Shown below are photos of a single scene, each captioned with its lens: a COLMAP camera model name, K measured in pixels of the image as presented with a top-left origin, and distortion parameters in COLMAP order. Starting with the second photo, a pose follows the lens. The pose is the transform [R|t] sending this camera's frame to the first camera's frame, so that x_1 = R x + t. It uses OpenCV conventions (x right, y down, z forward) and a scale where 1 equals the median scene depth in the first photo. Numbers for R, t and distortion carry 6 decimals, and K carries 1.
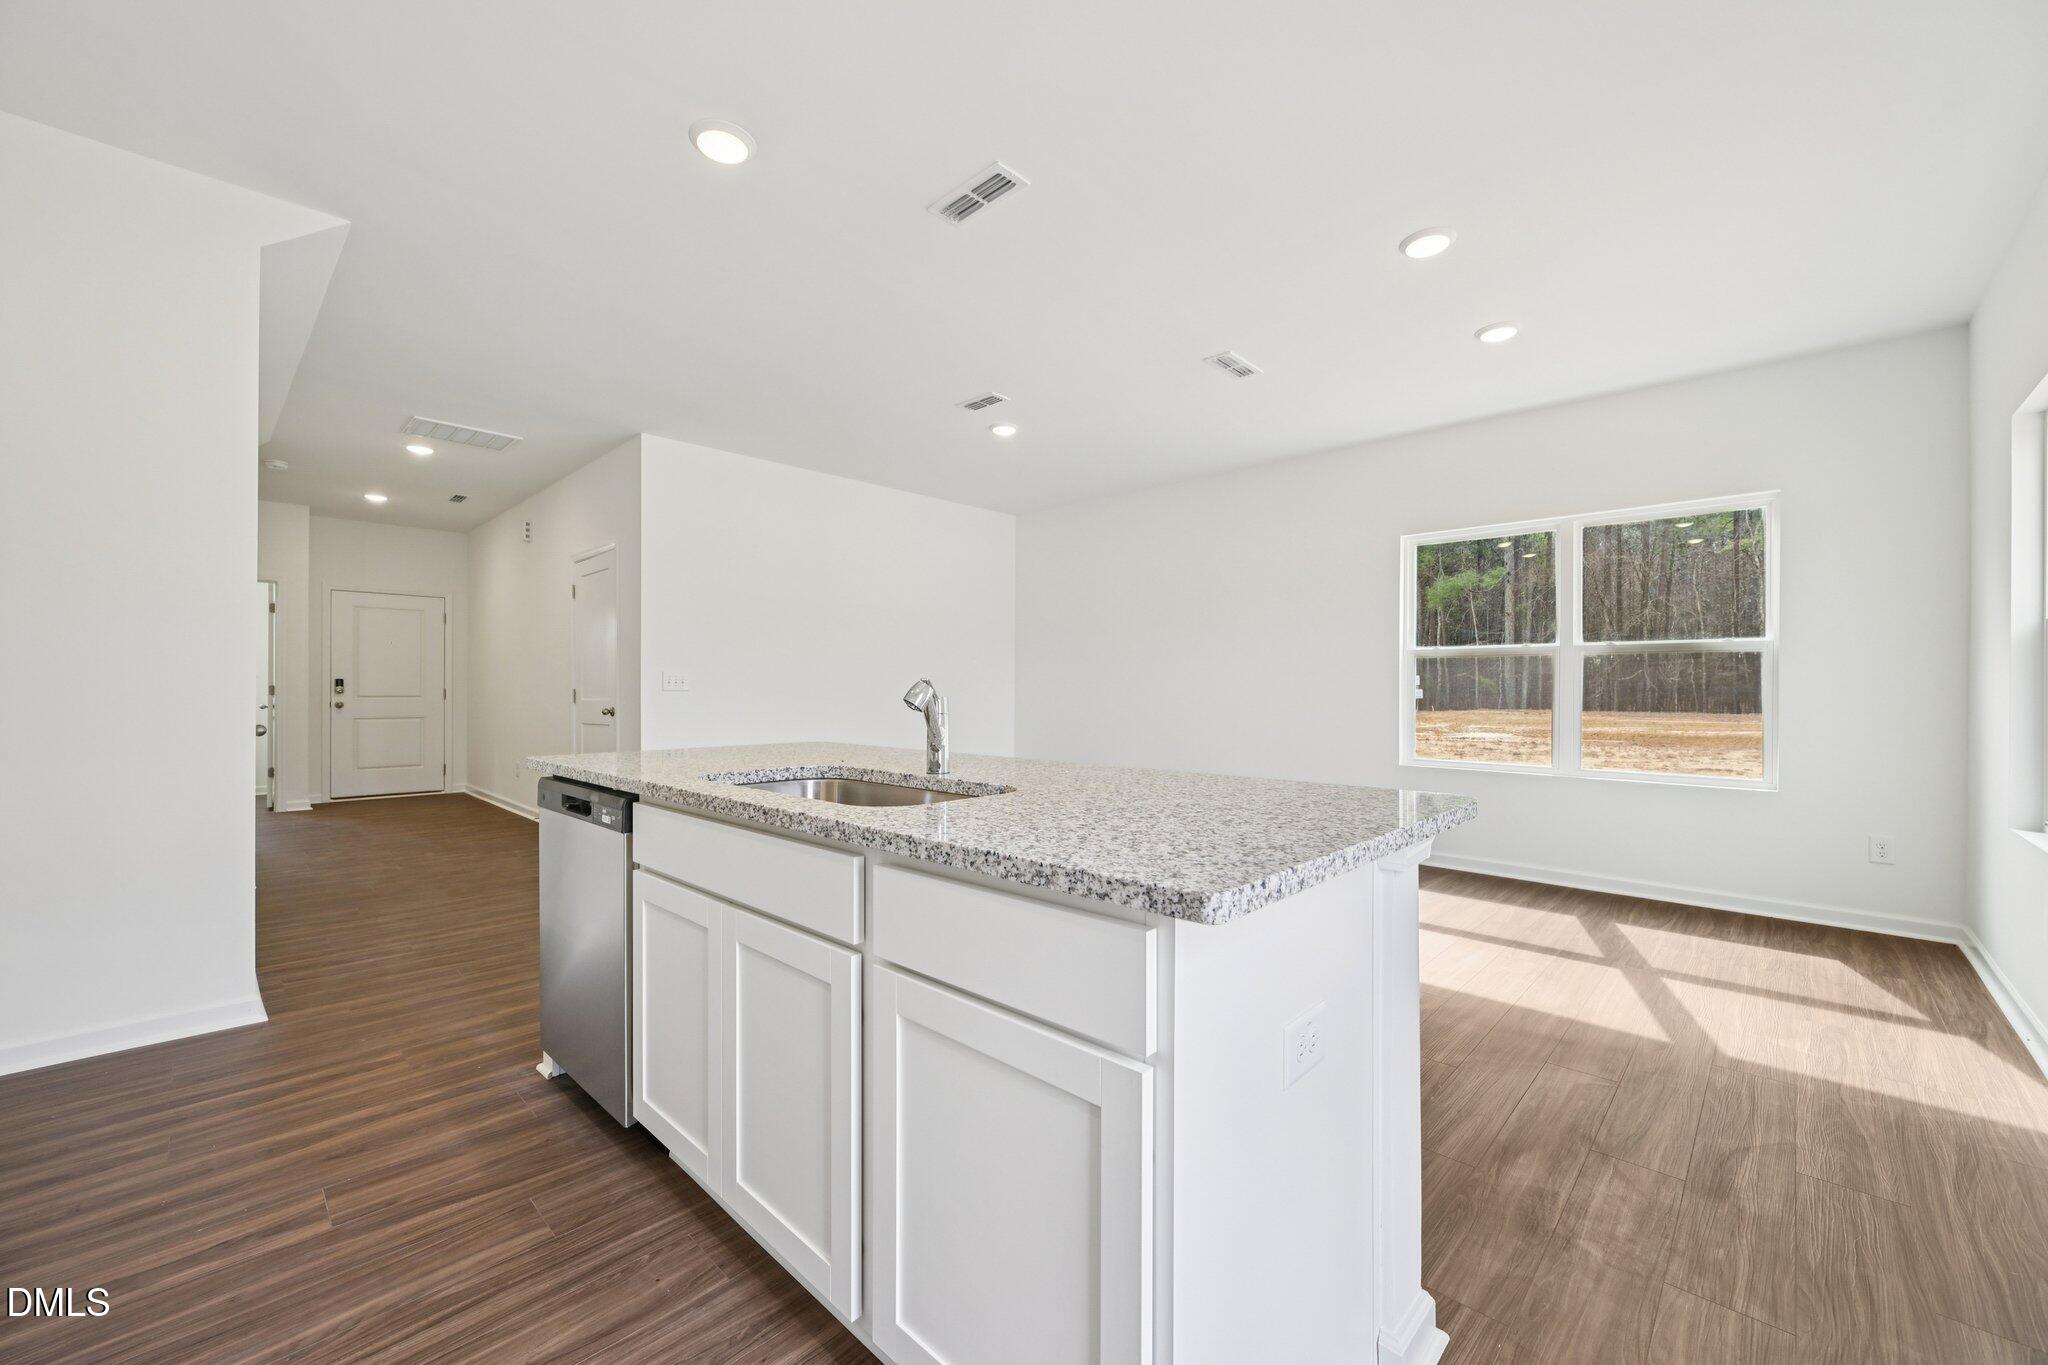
lens RADIAL K [[815.1, 0, 1012.9], [0, 815.1, 688.7], [0, 0, 1]] dist [-0.000227, -0.000491]
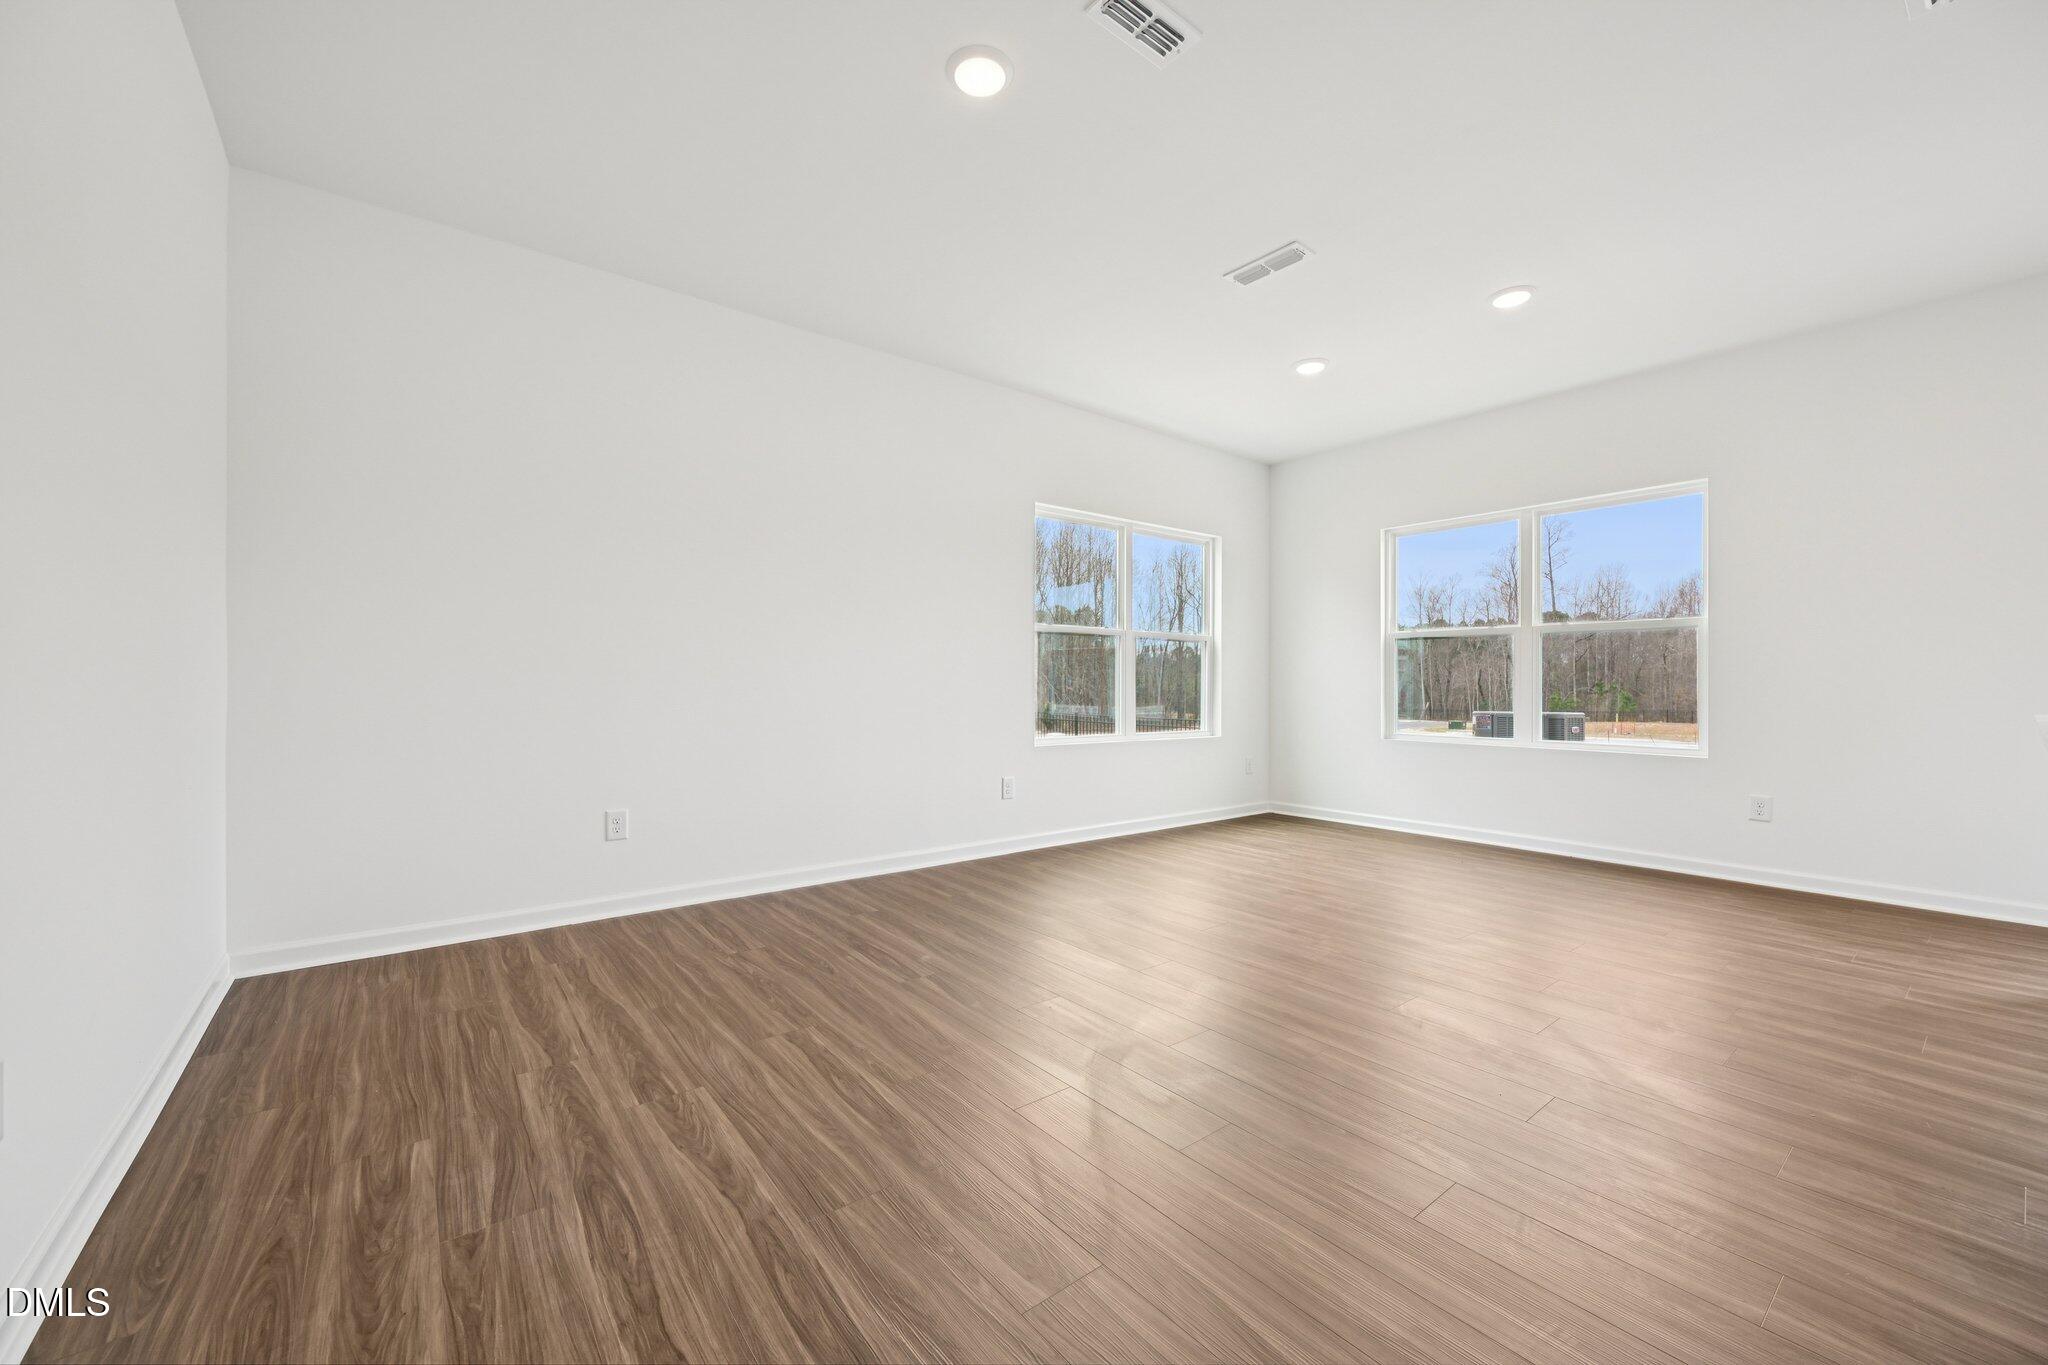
lens RADIAL K [[815.1, 0, 1012.9], [0, 815.1, 688.7], [0, 0, 1]] dist [-0.000227, -0.000491]
pose [[0.157933, -0.013090, 0.987363, -0.509366], [-0.006019, 0.999881, 0.014219, 0.015100], [-0.987431, -0.008188, 0.157836, 0.975418]]
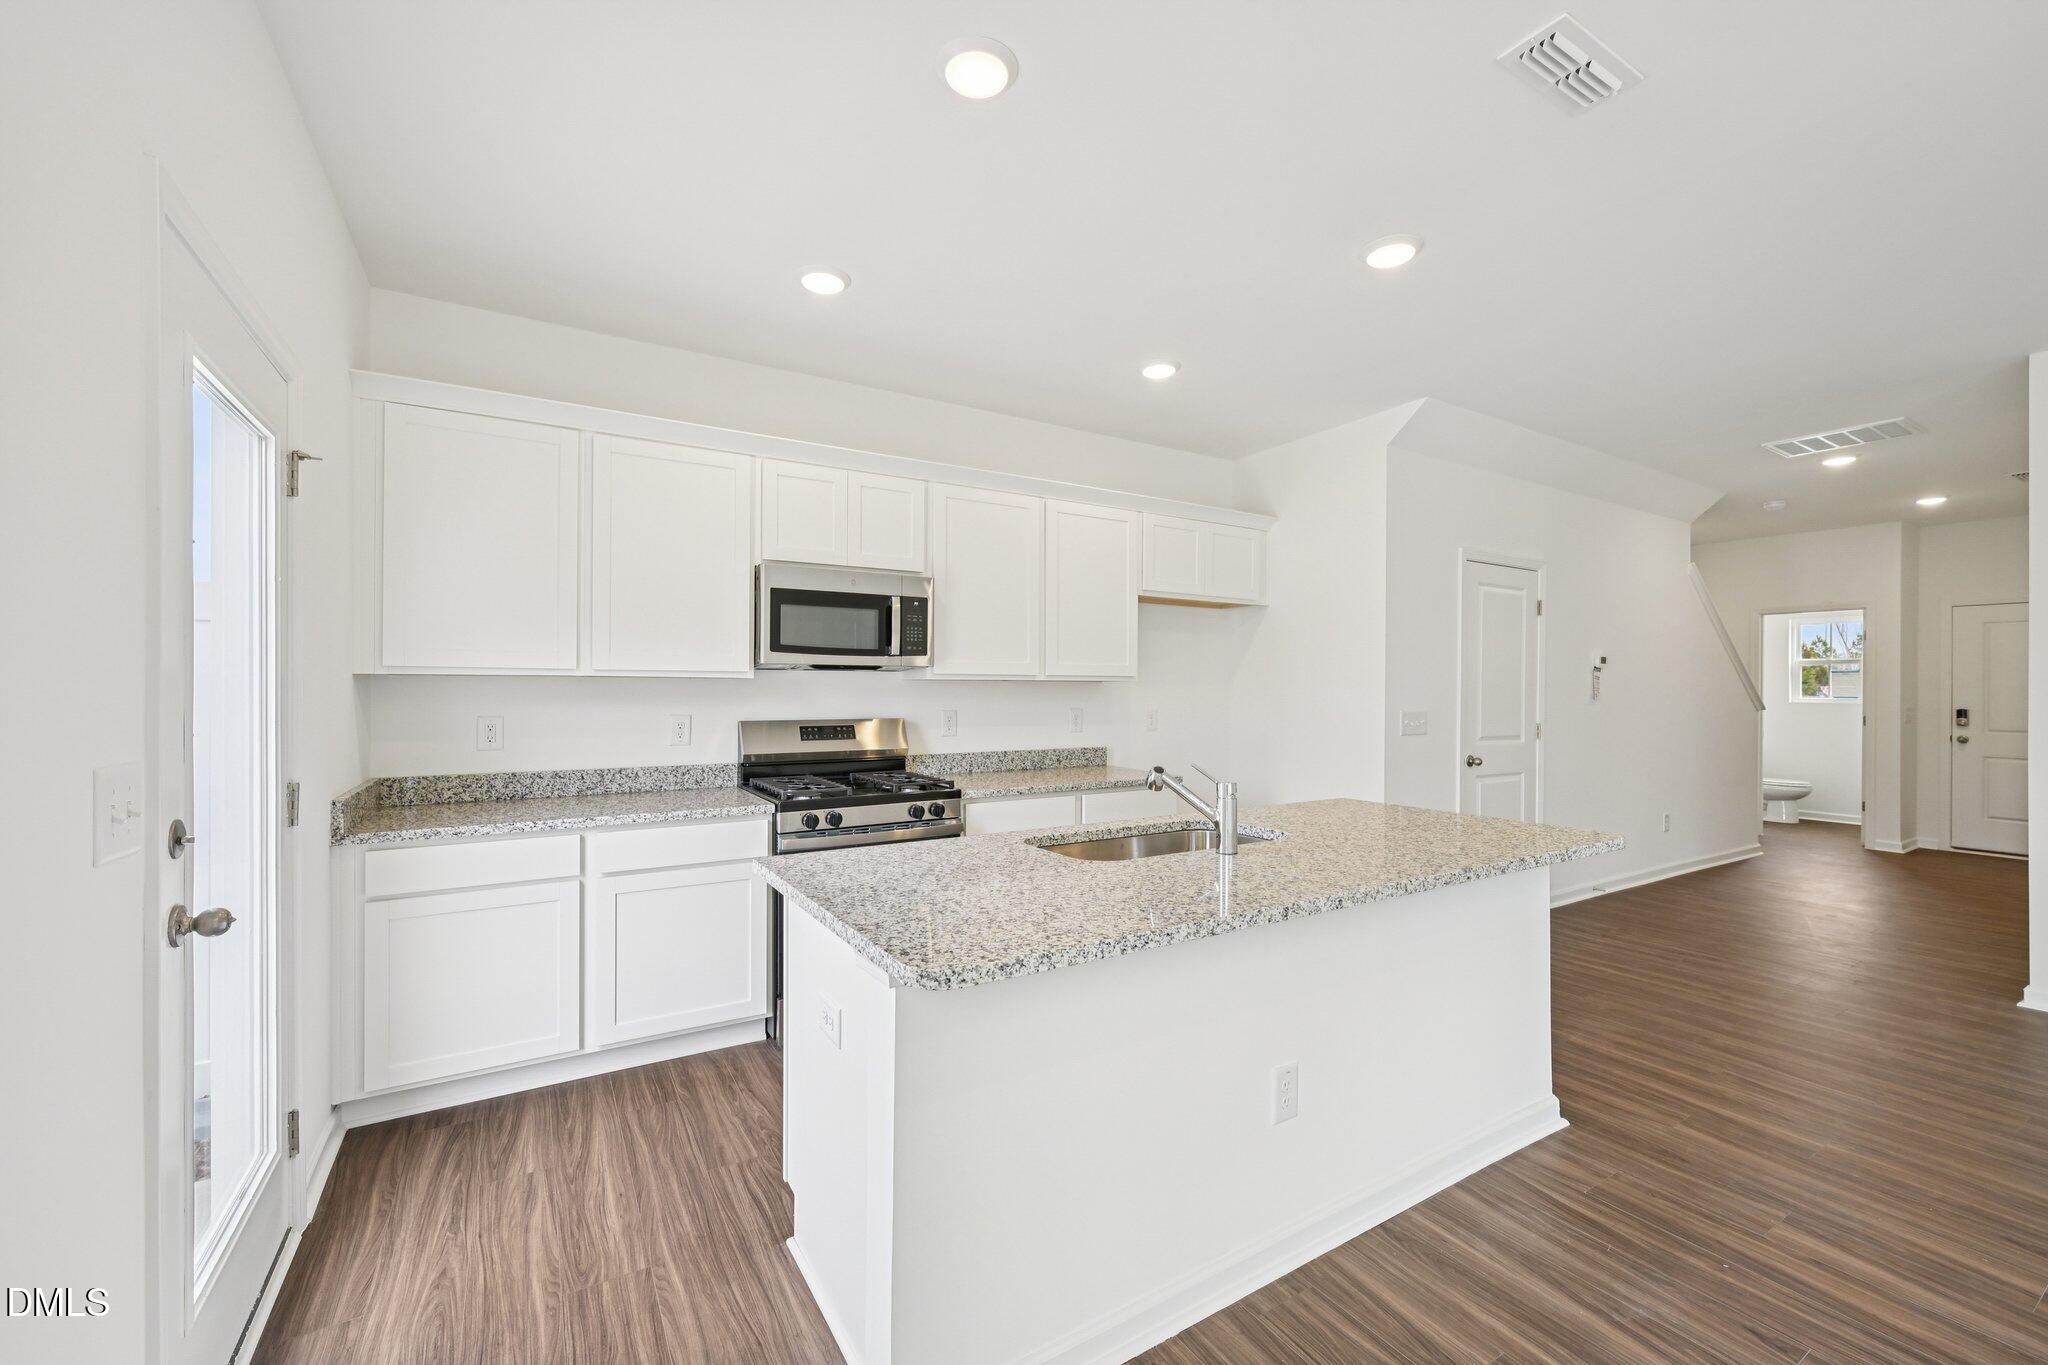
lens RADIAL K [[825.9, 0, 1025.6], [0, 825.9, 687.1], [0, 0, 1]] dist [-0.001591, -0.000121]
pose [[-0.249682, -0.004944, -0.968315, 0.425699], [-0.003559, 0.999985, -0.004188, -0.045771], [0.968321, 0.002400, -0.249696, 0.420700]]
